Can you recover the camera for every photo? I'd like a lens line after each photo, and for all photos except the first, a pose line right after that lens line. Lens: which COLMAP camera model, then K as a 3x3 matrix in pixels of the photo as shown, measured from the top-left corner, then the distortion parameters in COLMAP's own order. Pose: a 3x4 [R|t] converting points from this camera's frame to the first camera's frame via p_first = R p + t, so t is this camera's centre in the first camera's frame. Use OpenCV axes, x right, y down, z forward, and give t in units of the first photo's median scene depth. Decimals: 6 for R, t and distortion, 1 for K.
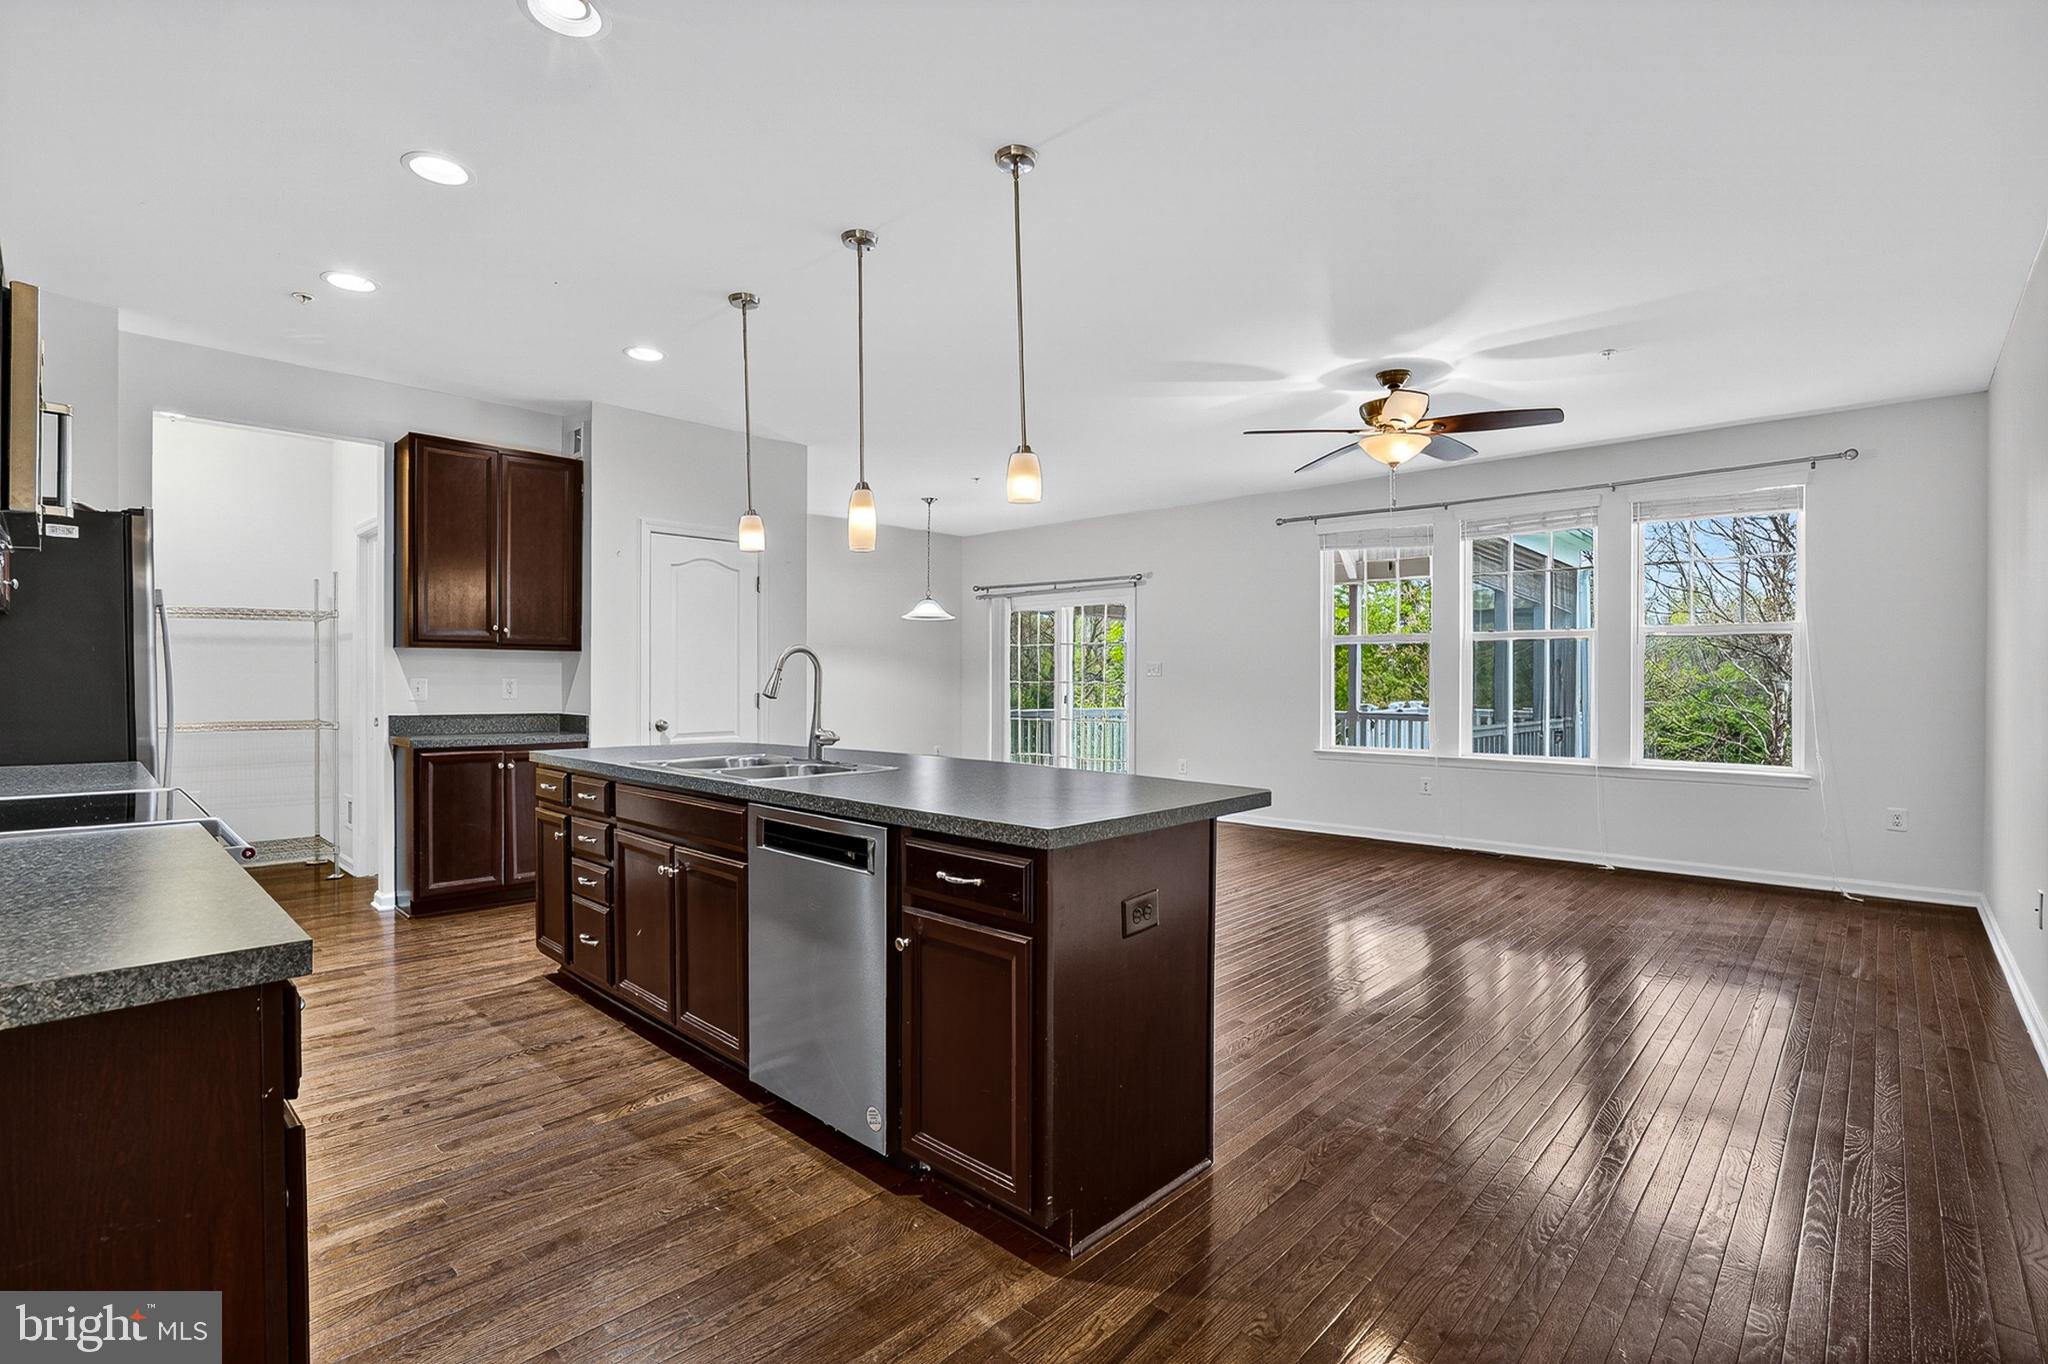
lens RADIAL K [[937.9, 0, 1023.7], [0, 937.9, 688.6], [0, 0, 1]] dist [-0.057754, 0.021496]
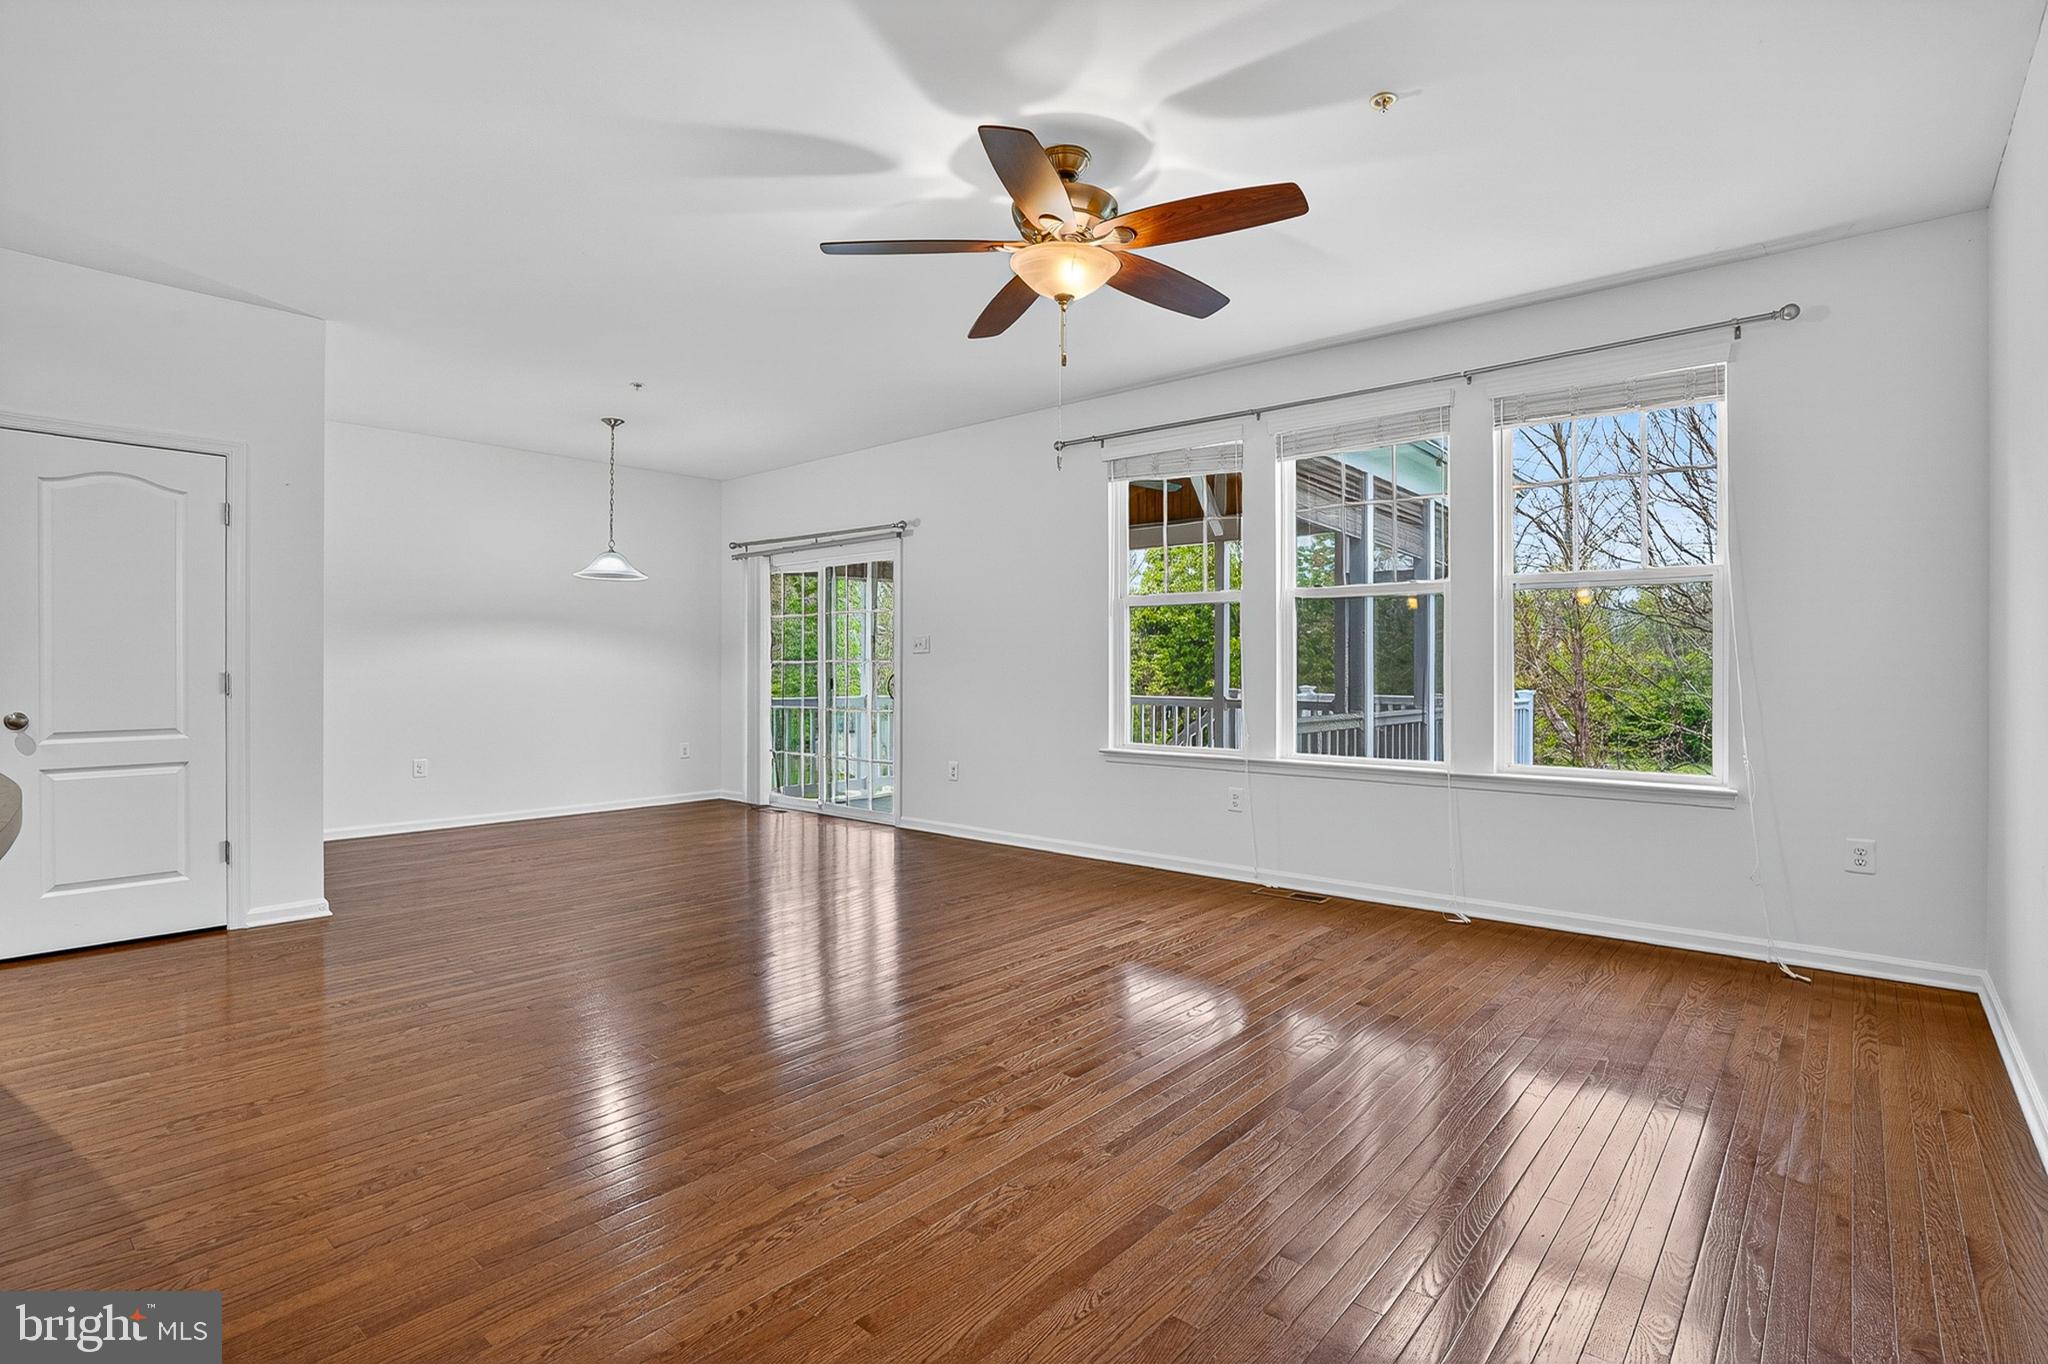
lens RADIAL K [[988.7, 0, 1024.1], [0, 988.7, 675.0], [0, 0, 1]] dist [-0.063067, 0.031293]
pose [[0.999078, -0.003817, 0.042773, 0.239692], [0.003970, 0.999986, -0.003492, 0.009644], [-0.042760, 0.003659, 0.999079, 0.238859]]
